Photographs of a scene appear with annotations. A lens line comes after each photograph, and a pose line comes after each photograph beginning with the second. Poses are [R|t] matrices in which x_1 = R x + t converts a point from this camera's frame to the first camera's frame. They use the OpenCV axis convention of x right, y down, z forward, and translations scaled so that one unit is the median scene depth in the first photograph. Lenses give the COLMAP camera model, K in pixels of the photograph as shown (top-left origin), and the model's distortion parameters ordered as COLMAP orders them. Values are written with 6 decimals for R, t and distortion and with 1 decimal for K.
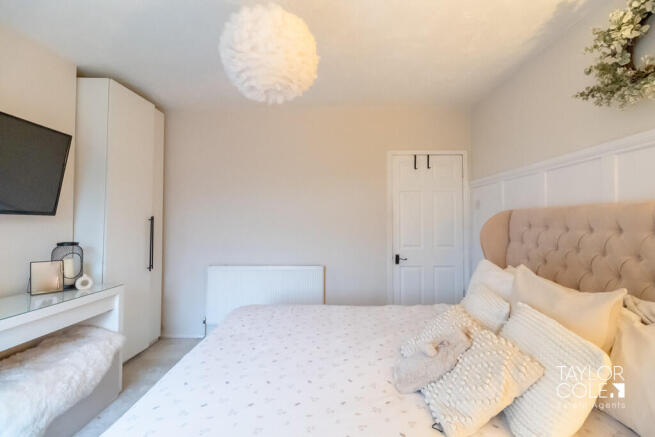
lens RADIAL K [[286.0, 0, 327.5], [0, 286.0, 217.2], [0, 0, 1]] dist [-0.000904, -0.000423]
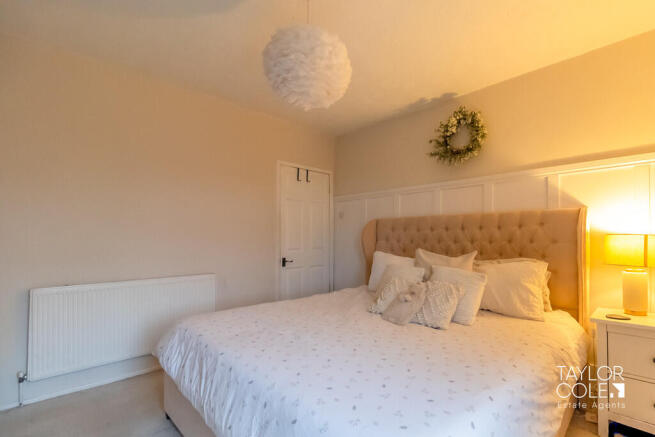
lens RADIAL K [[301.7, 0, 361.8], [0, 301.7, 237.2], [0, 0, 1]] dist [-0.014692, -0.000360]
pose [[0.680159, -0.000380, 0.733064, -0.395853], [-0.011065, 0.999881, 0.010785, 0.038322], [-0.732981, -0.015447, 0.680074, 0.012129]]
